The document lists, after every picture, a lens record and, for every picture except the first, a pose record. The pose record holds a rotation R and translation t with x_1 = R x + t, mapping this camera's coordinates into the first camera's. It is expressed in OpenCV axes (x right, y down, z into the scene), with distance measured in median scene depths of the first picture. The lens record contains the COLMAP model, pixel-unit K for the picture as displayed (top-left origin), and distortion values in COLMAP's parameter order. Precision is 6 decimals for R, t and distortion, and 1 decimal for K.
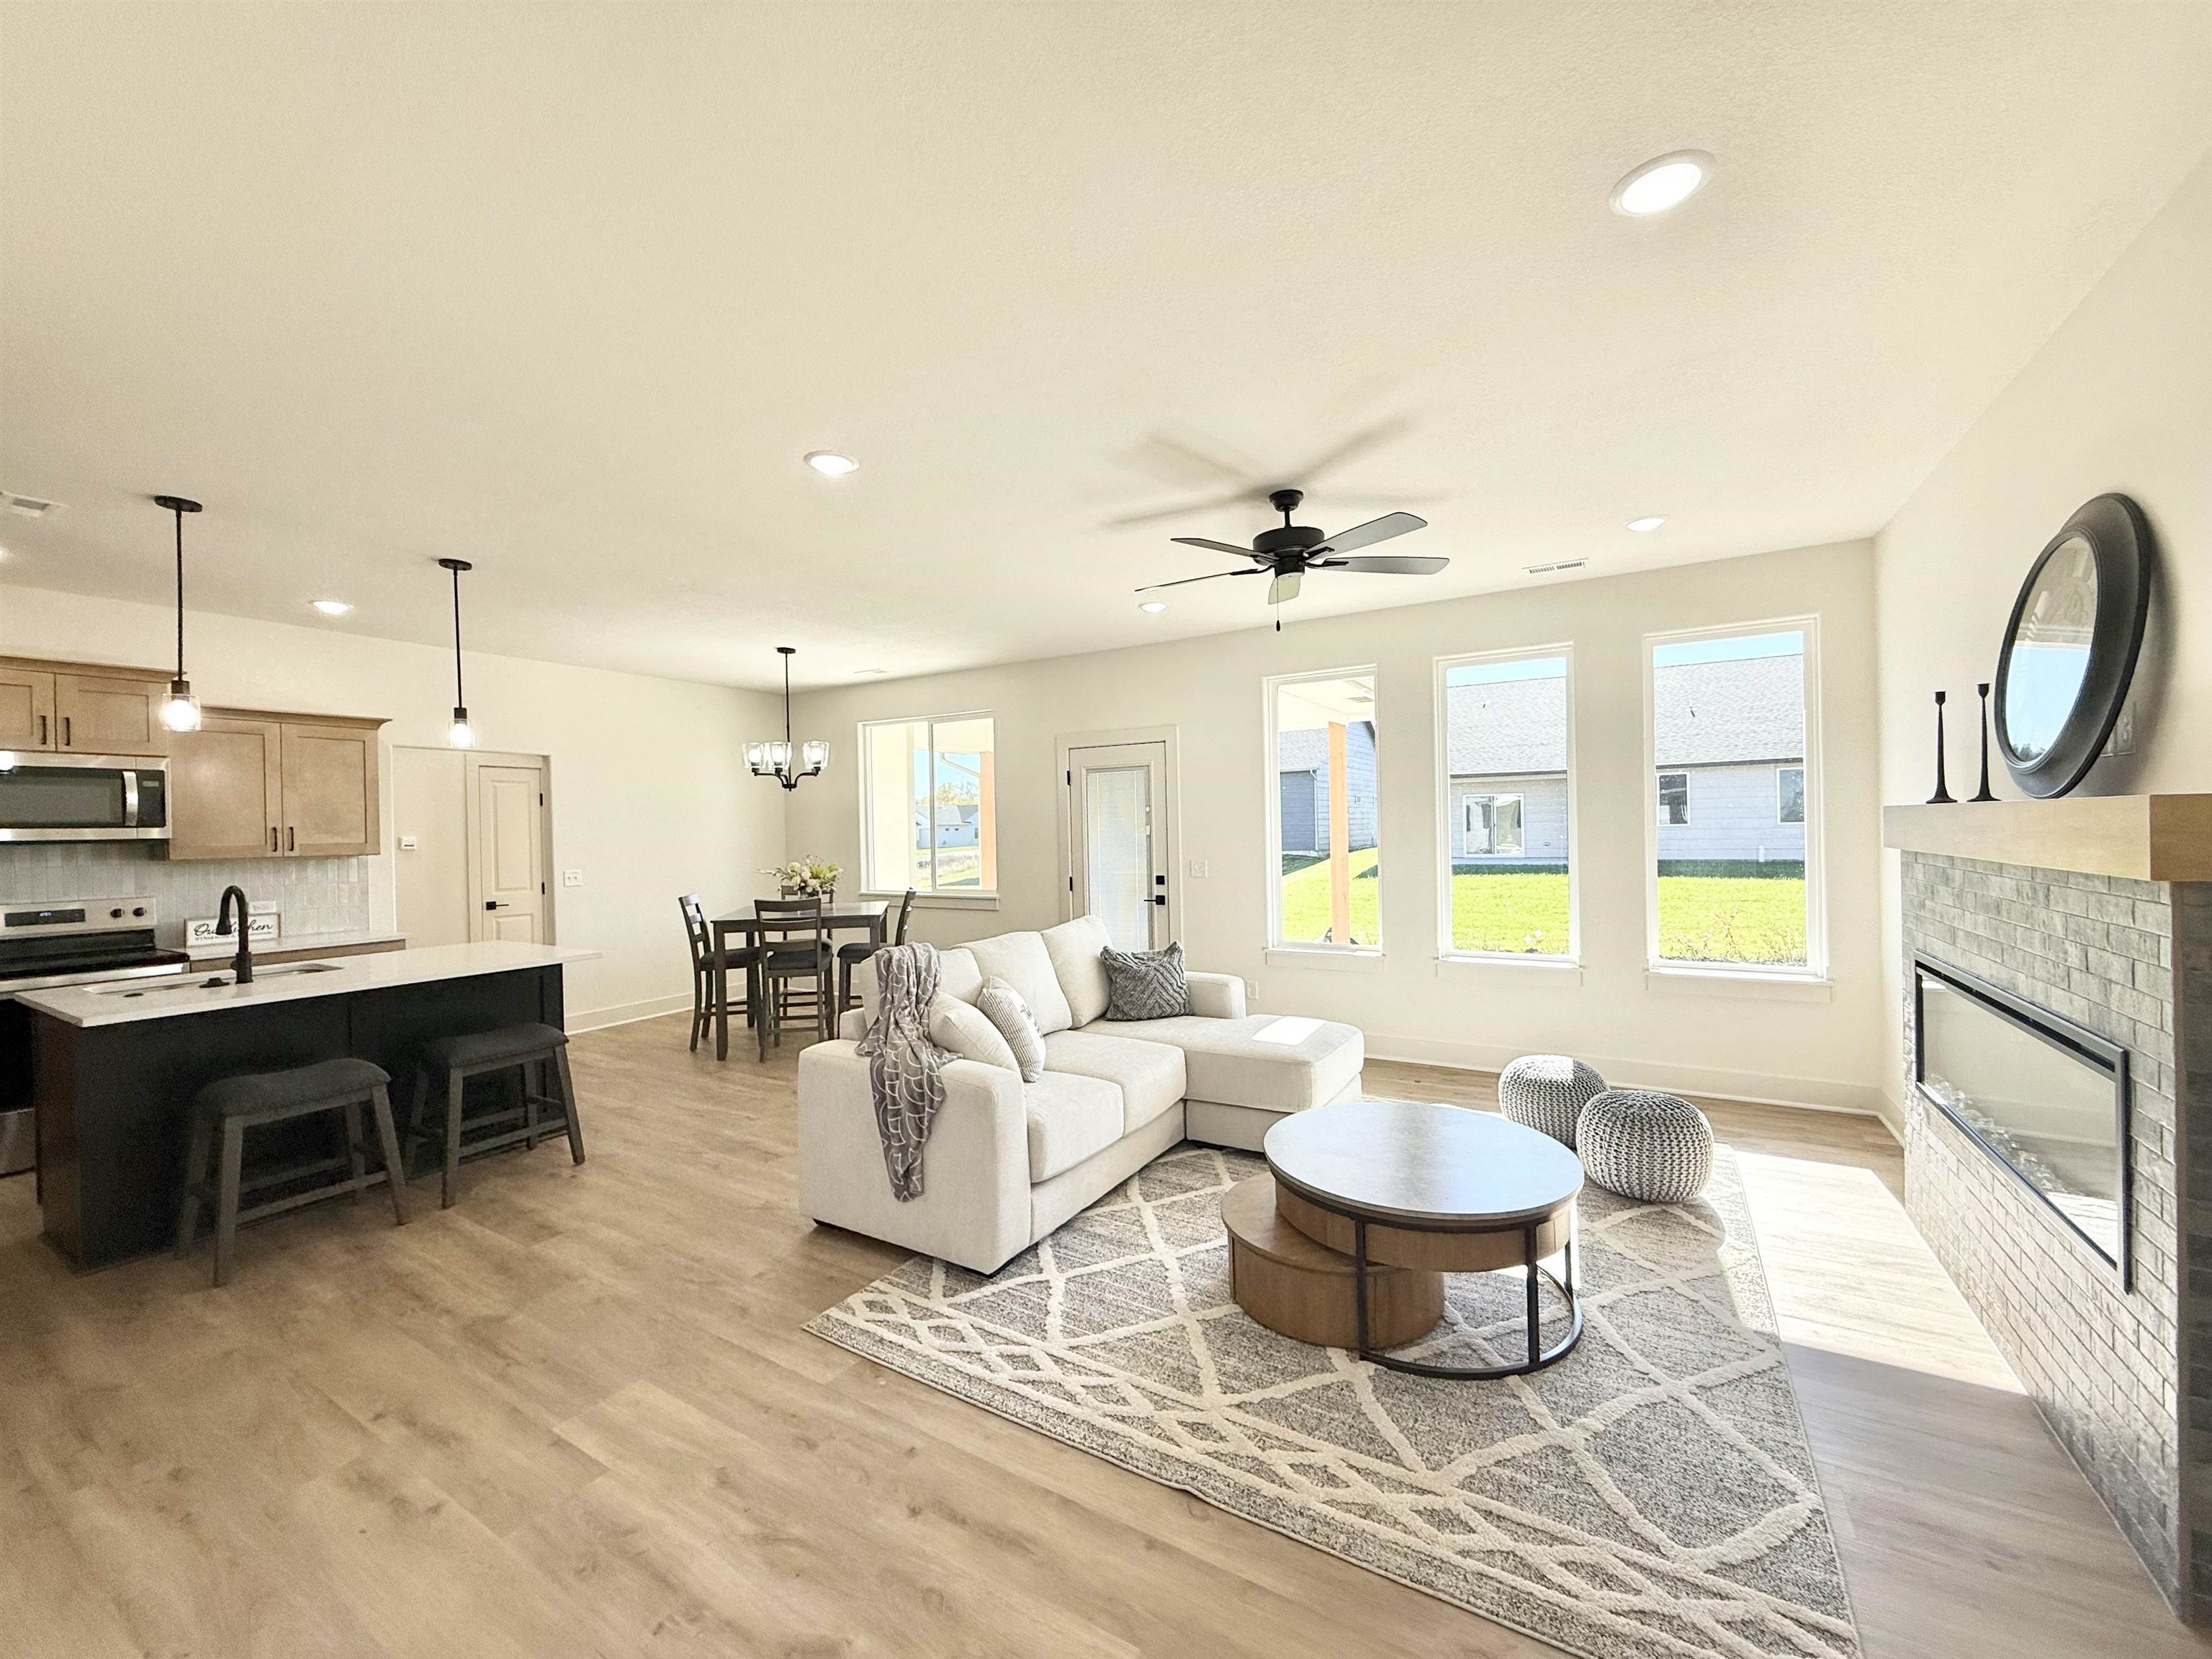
lens RADIAL K [[879.6, 0, 1099.1], [0, 879.6, 833.8], [0, 0, 1]] dist [-0.001447, -0.000011]
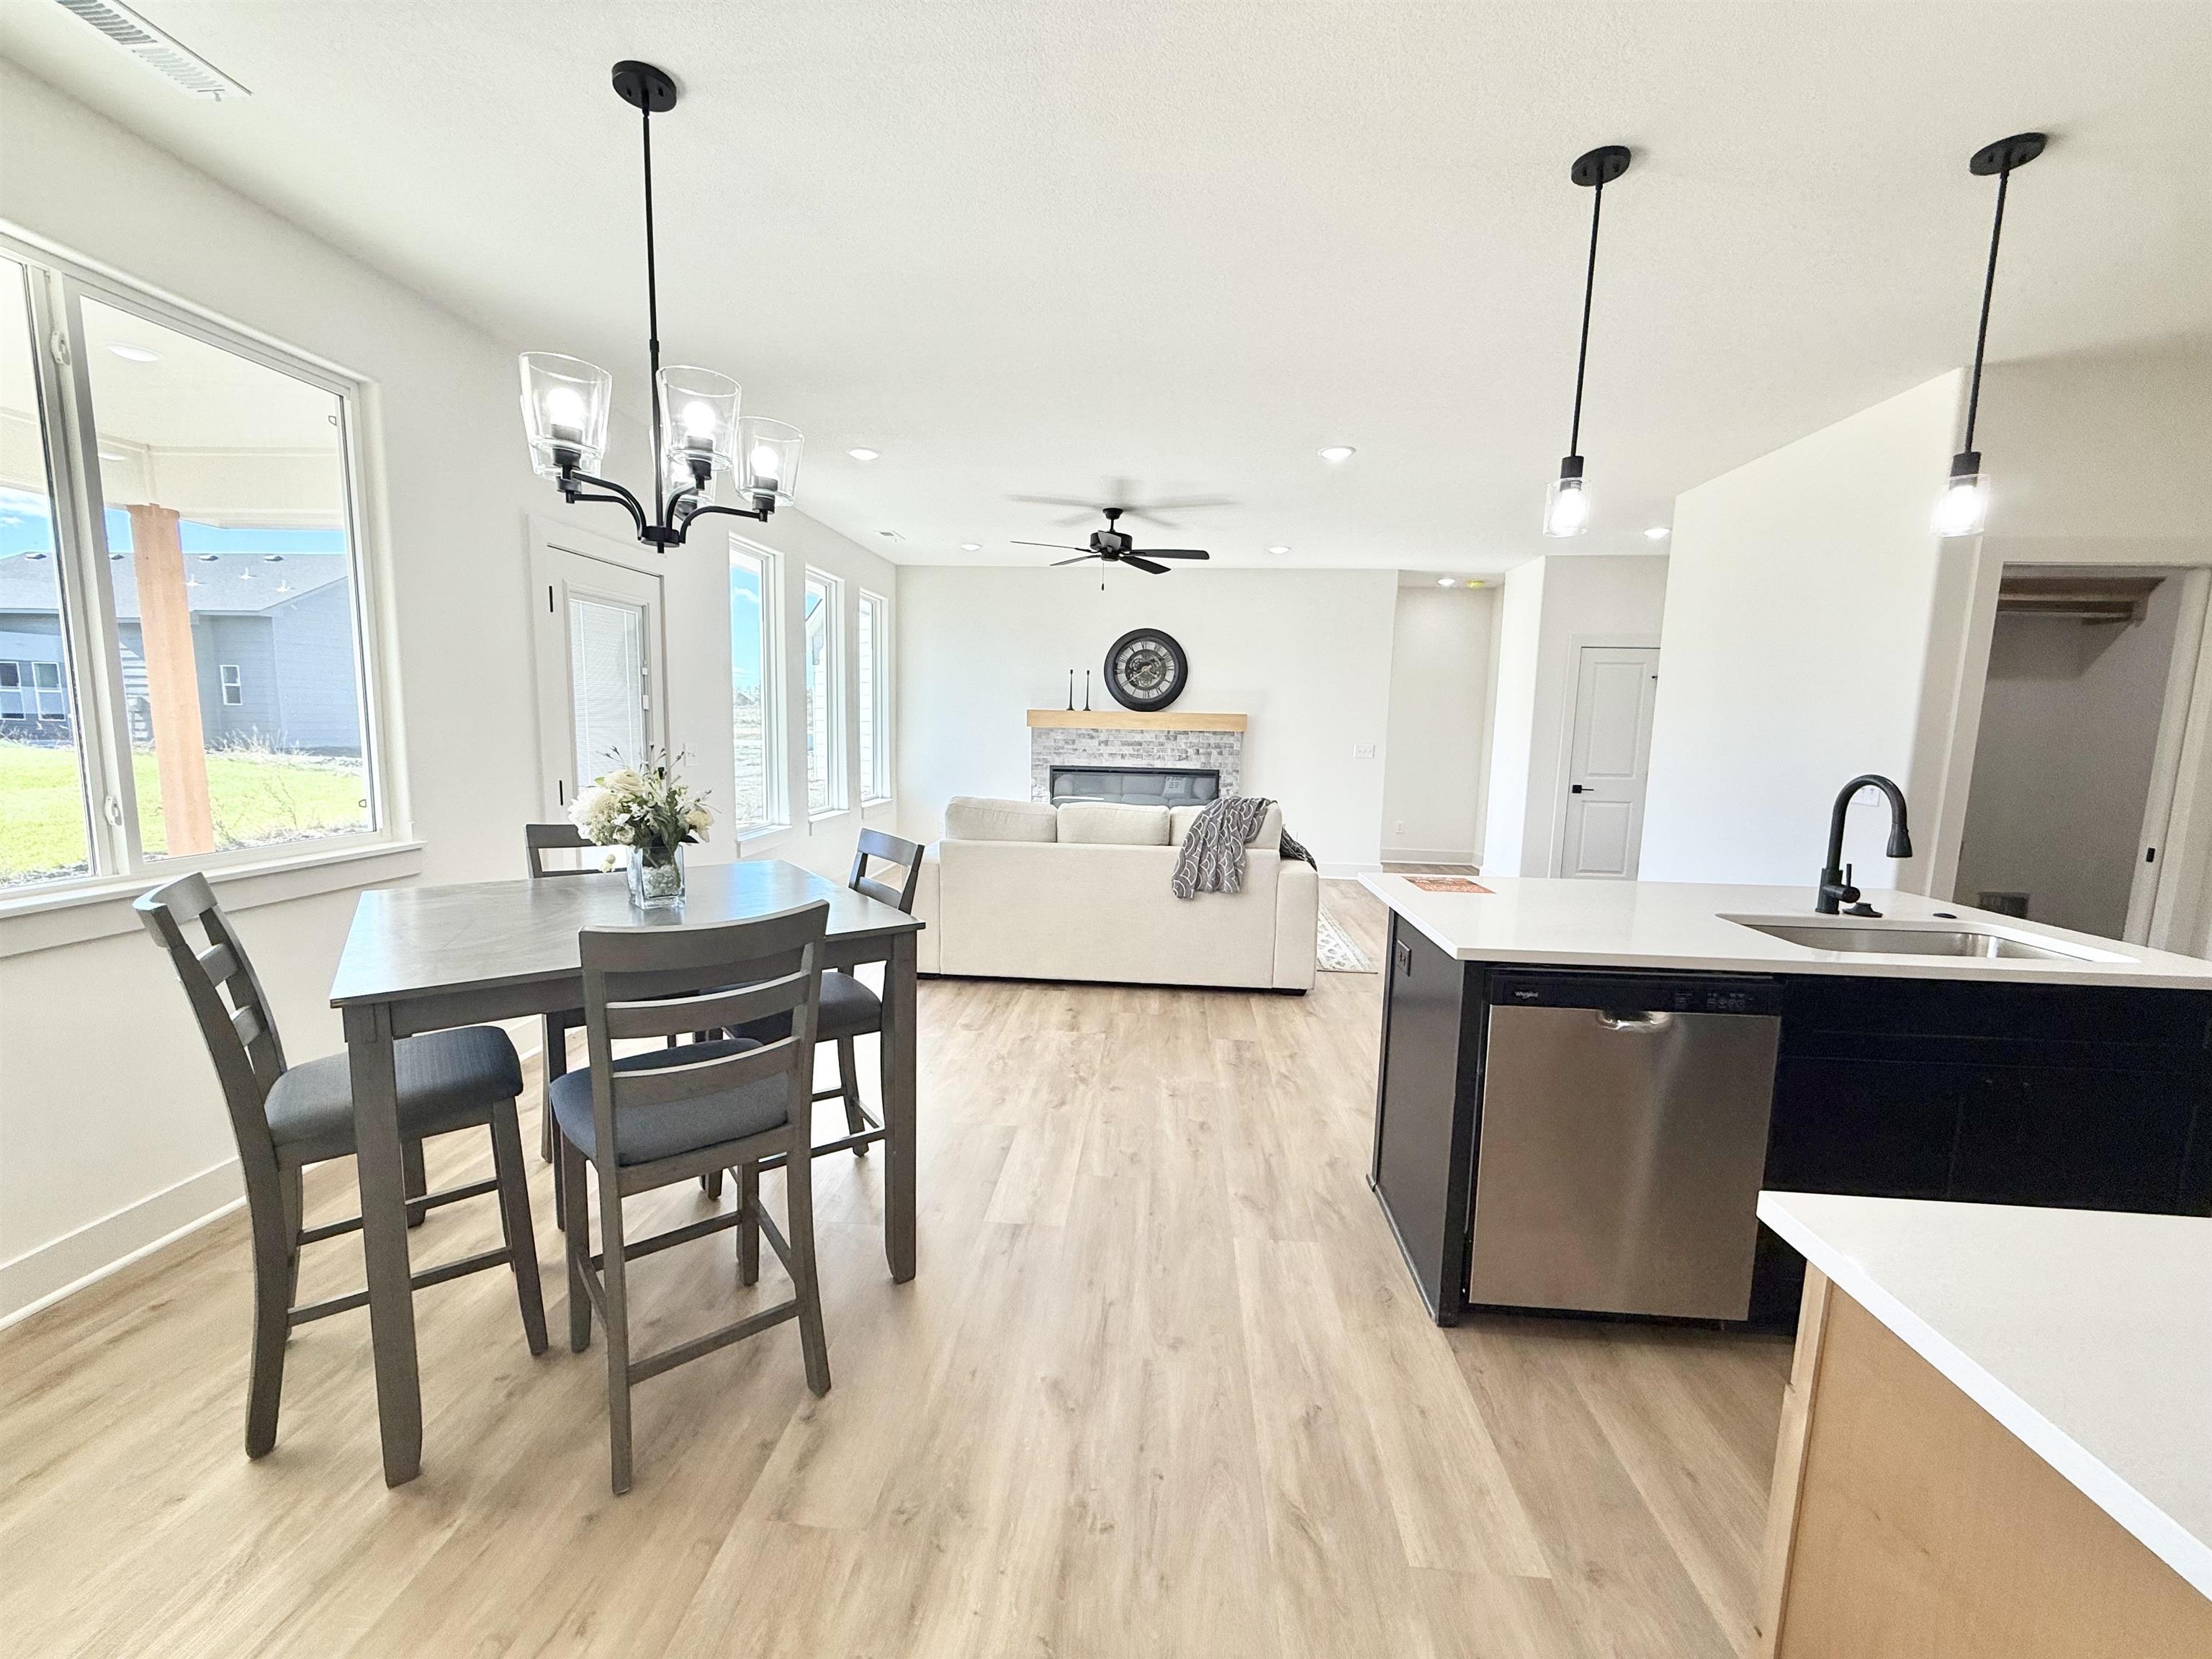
lens RADIAL K [[879.6, 0, 1096.7], [0, 879.6, 836.9], [0, 0, 1]] dist [-0.001447, -0.000011]
pose [[-0.450641, -0.105134, 0.886493, -1.249209], [-0.004642, 0.993303, 0.115441, 0.032327], [-0.892693, 0.047907, -0.448112, 1.723439]]
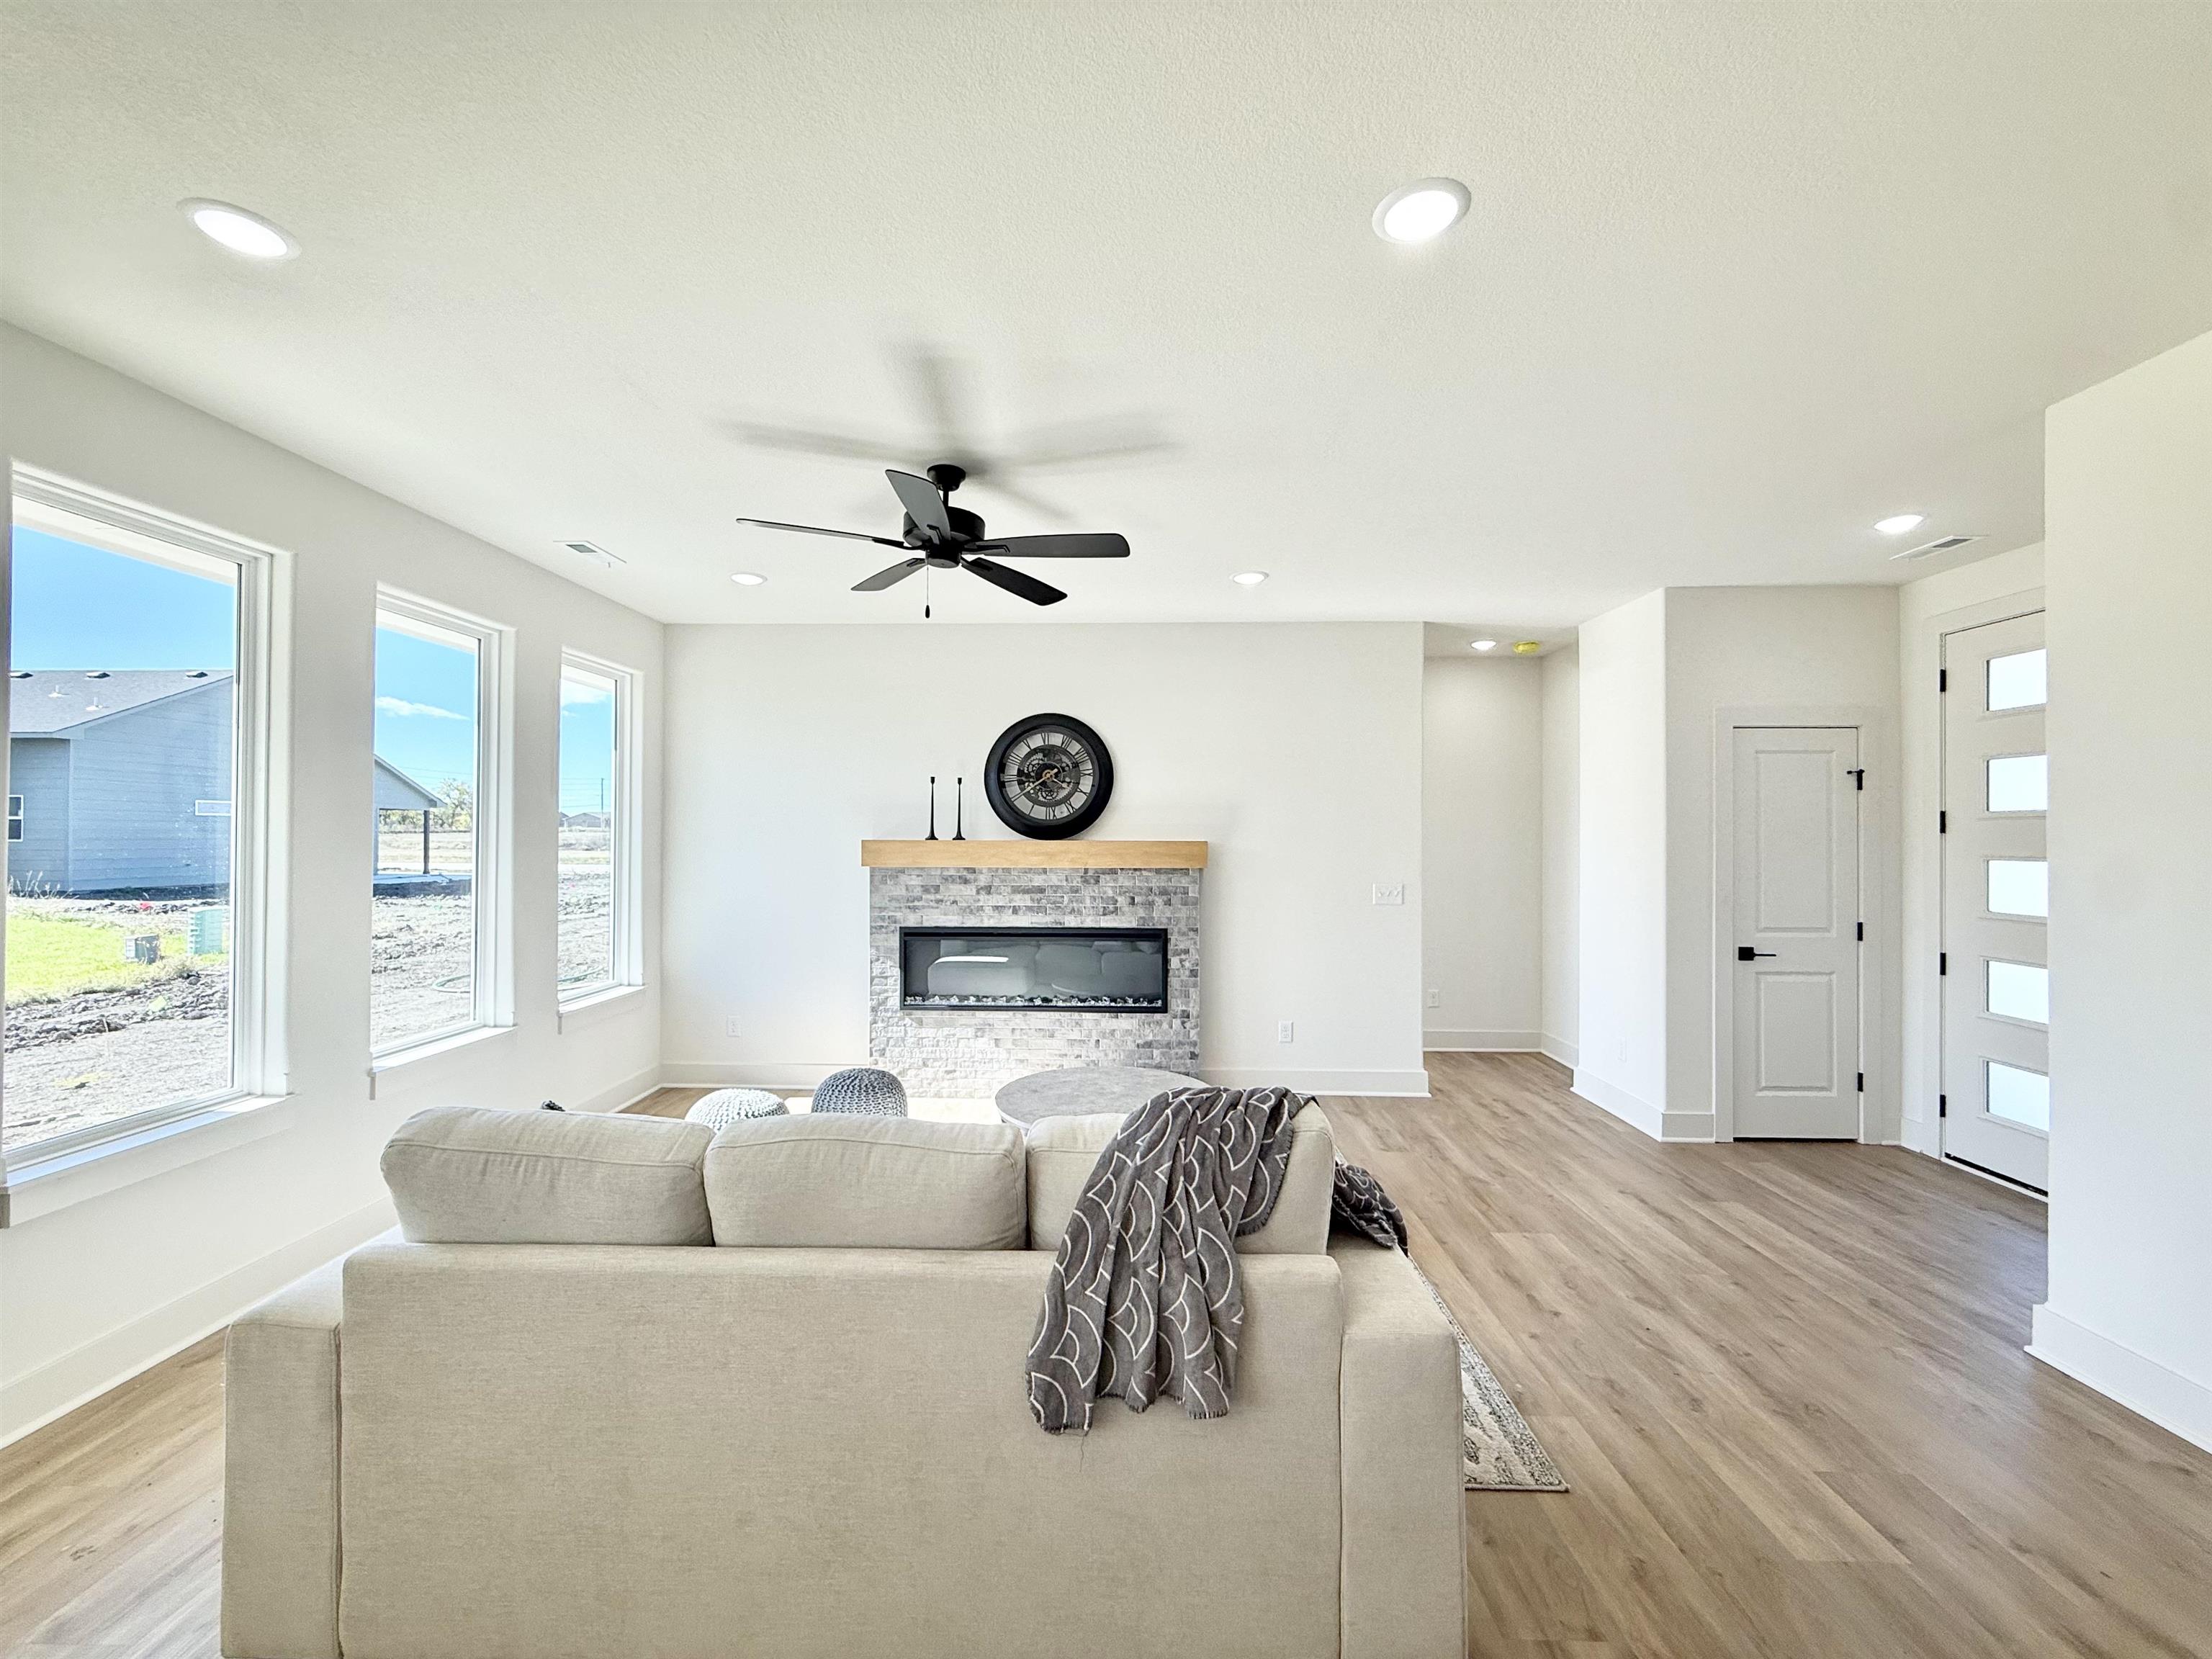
lens RADIAL K [[879.6, 0, 1101.6], [0, 879.6, 834.3], [0, 0, 1]] dist [-0.001447, -0.000011]
pose [[-0.502293, 0.023053, 0.864390, -0.585529], [0.015297, 0.999725, -0.017774, -0.007378], [-0.864562, 0.004295, -0.502508, 1.252952]]
